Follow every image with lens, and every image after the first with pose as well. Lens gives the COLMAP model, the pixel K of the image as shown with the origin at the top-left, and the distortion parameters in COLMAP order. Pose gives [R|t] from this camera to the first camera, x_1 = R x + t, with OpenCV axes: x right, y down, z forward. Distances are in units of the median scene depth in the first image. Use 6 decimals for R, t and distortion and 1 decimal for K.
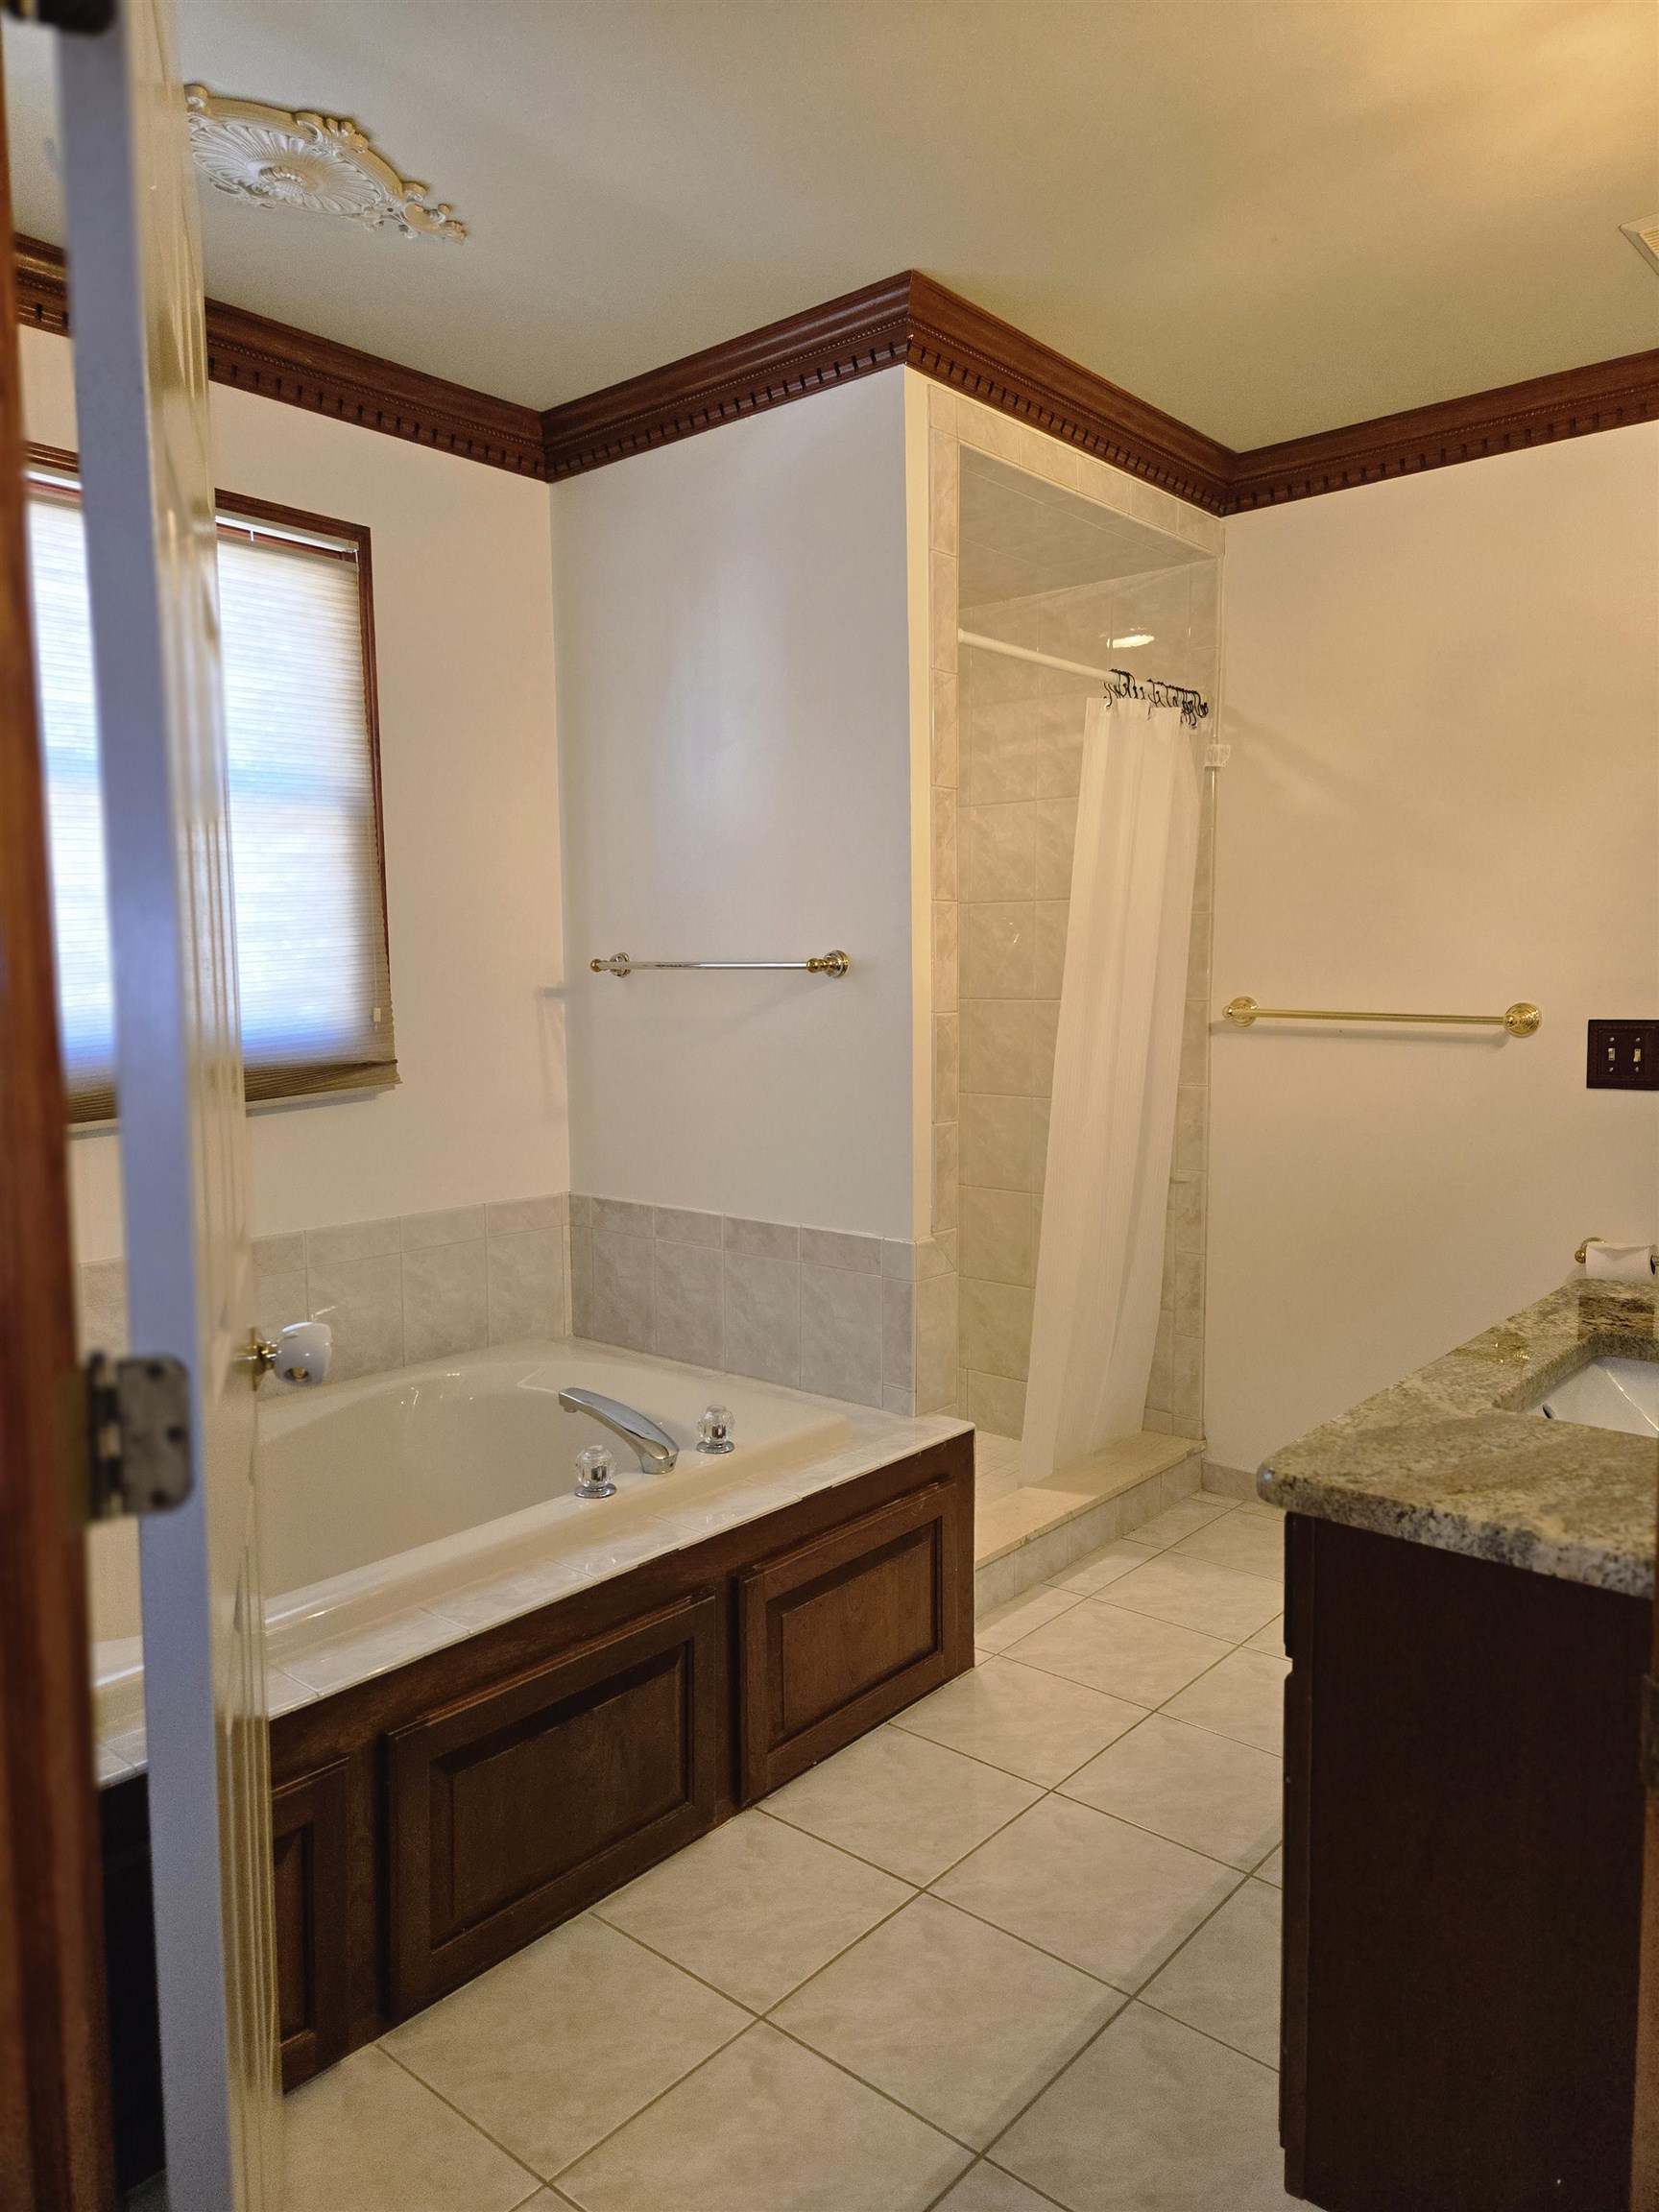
lens RADIAL K [[1493.0, 0, 830.7], [0, 1493.0, 1107.1], [0, 0, 1]] dist [0.039576, 0.003702]
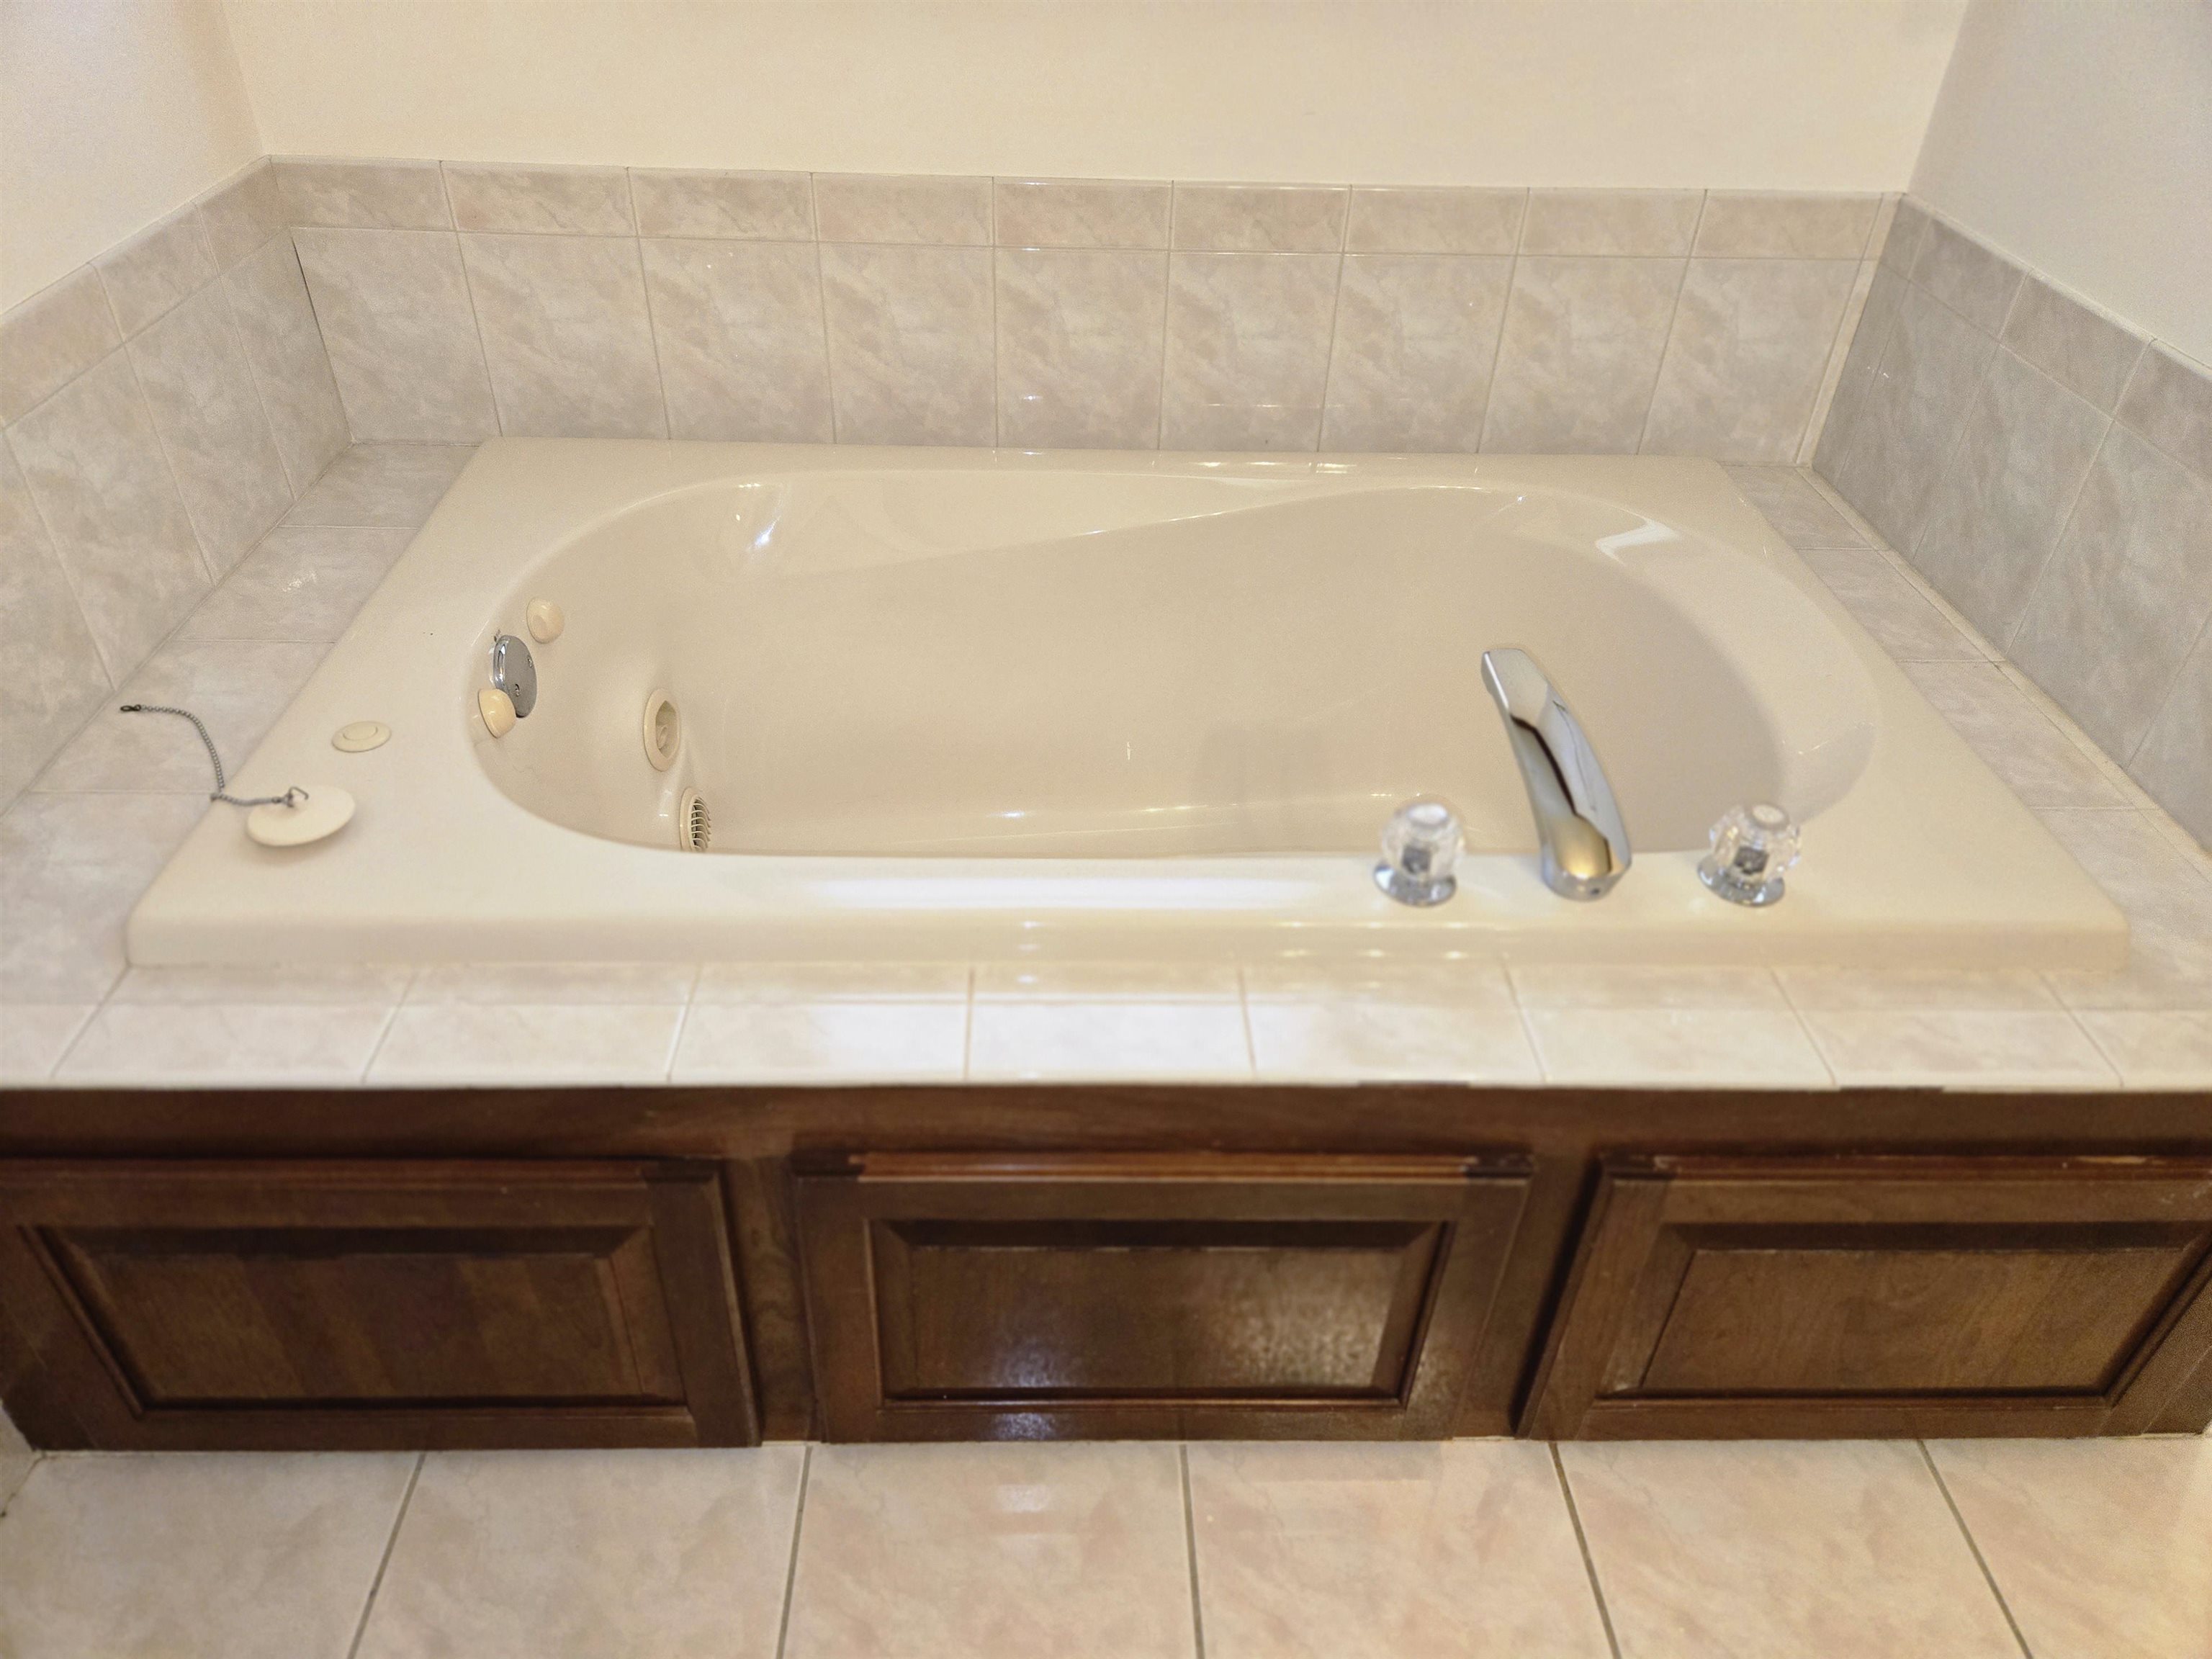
lens RADIAL K [[1493.0, 0, 1097.2], [0, 1493.0, 831.8], [0, 0, 1]] dist [0.039576, 0.003702]
pose [[0.673736, 0.464979, -0.574347, 0.041648], [-0.101358, 0.828025, 0.551454, -0.022765], [0.731988, -0.313320, 0.604999, 0.442174]]
